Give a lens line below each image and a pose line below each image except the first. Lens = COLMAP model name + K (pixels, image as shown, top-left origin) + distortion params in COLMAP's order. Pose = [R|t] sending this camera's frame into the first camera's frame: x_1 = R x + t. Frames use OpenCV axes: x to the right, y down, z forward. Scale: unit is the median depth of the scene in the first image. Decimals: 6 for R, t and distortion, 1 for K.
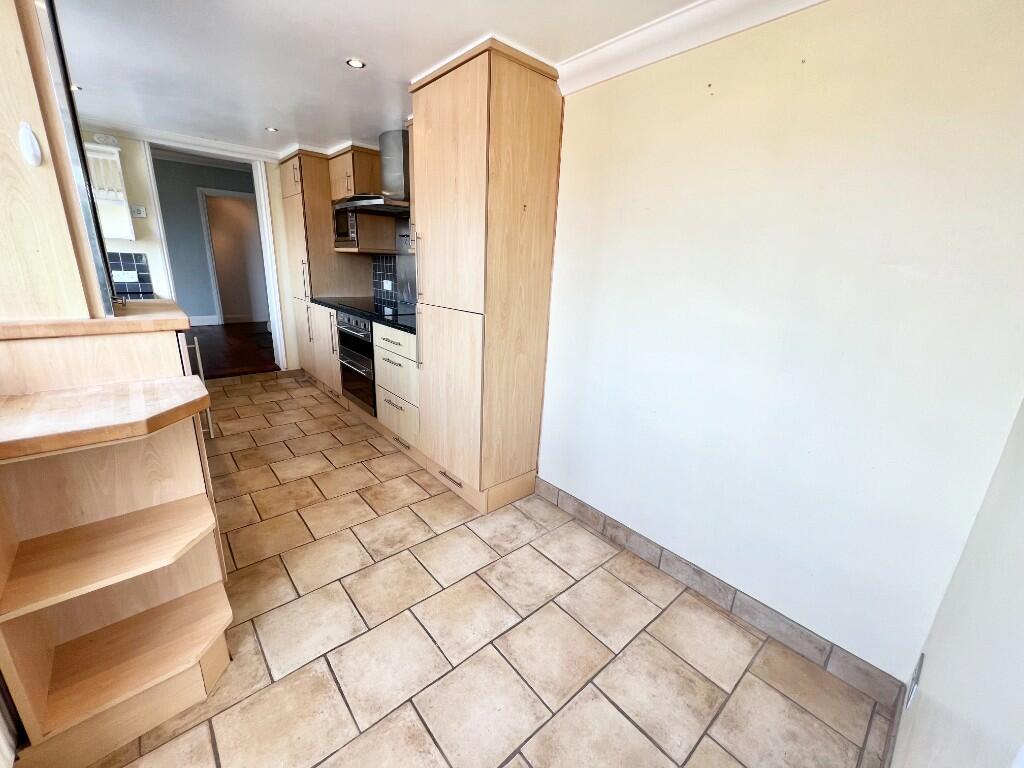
lens RADIAL K [[412.0, 0, 512.0], [0, 412.0, 384.0], [0, 0, 1]] dist [0.002055, 0.000466]
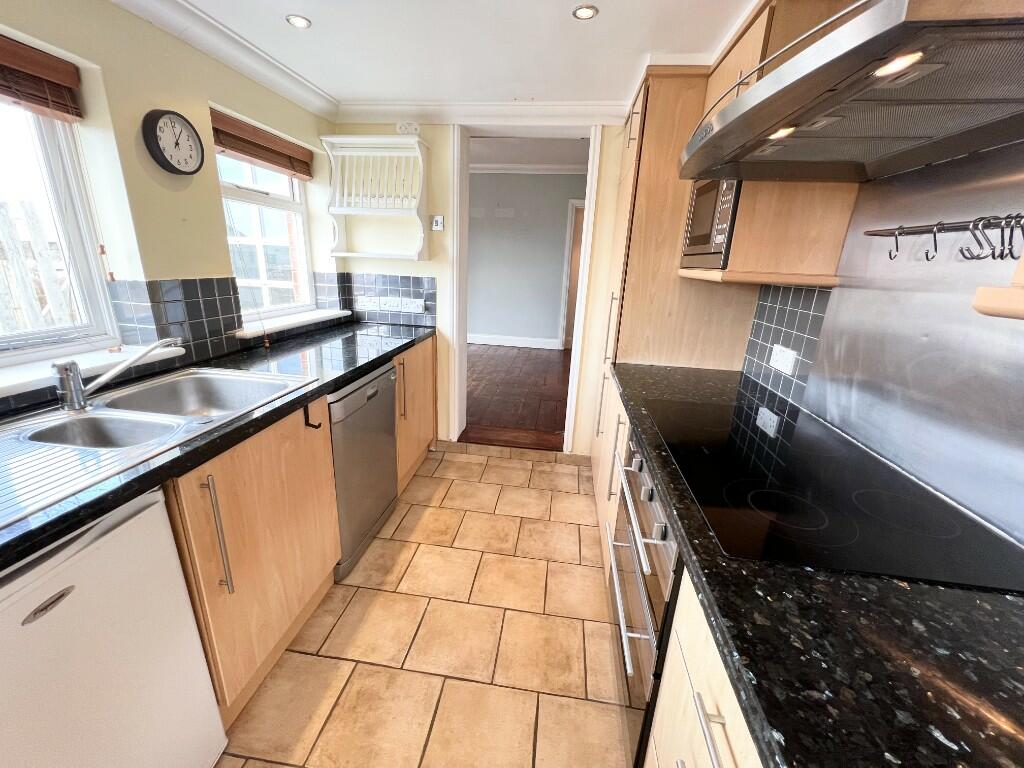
lens RADIAL K [[409.3, 0, 511.8], [0, 409.3, 382.9], [0, 0, 1]] dist [-0.004621, 0.000872]
pose [[0.654678, 0.202158, -0.728374, -0.202497], [-0.224805, 0.972047, 0.067729, -0.208956], [0.721706, 0.119401, 0.681824, 0.606508]]
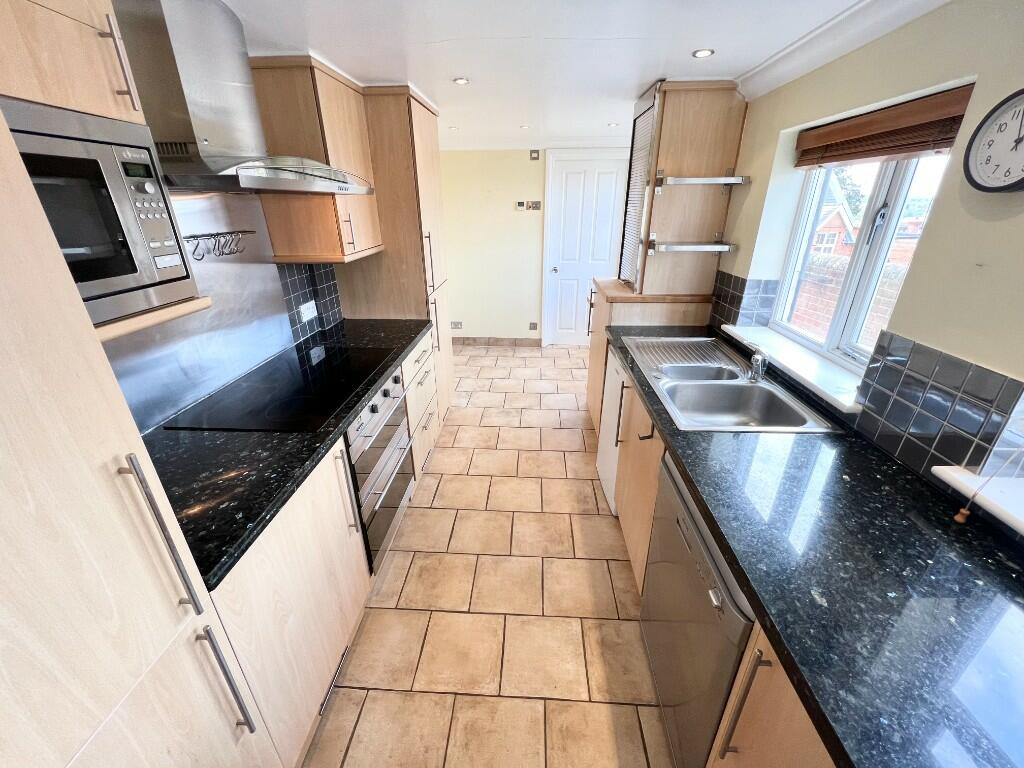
lens RADIAL K [[412.0, 0, 512.0], [0, 412.0, 384.0], [0, 0, 1]] dist [0.002055, 0.000466]
pose [[-0.710667, -0.327042, 0.622893, -0.777617], [0.170875, 0.778633, 0.603765, -0.433008], [-0.682462, 0.535513, -0.497466, 1.035886]]
